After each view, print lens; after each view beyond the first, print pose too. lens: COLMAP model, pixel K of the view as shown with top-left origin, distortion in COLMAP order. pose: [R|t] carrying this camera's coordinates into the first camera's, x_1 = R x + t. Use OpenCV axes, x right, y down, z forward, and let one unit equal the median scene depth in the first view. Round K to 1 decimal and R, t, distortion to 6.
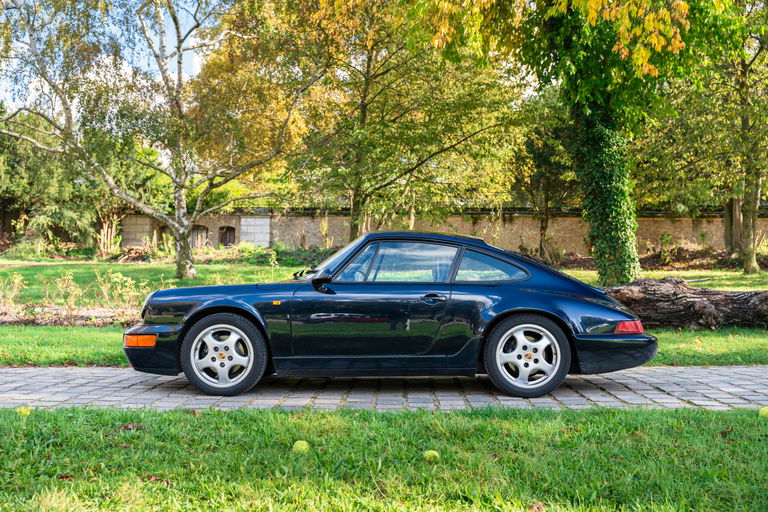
lens RADIAL K [[888.4, 0, 384.0], [0, 888.4, 256.0], [0, 0, 1]] dist [-0.014384, 0.001021]
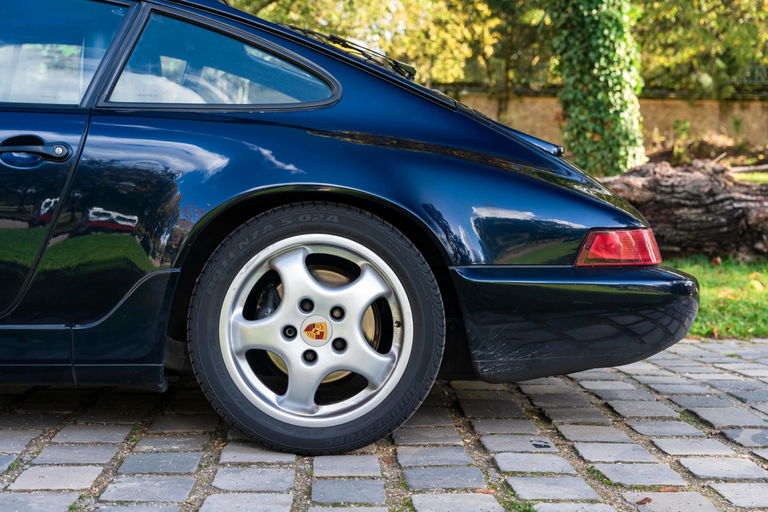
lens RADIAL K [[1095.8, 0, 384.0], [0, 1095.8, 256.0], [0, 0, 1]] dist [-0.020893, -0.014908]
pose [[0.998469, 0.013141, 0.053730, 0.159327], [-0.017305, 0.996821, 0.077775, 0.051183], [-0.052537, -0.078586, 0.995522, 0.573038]]
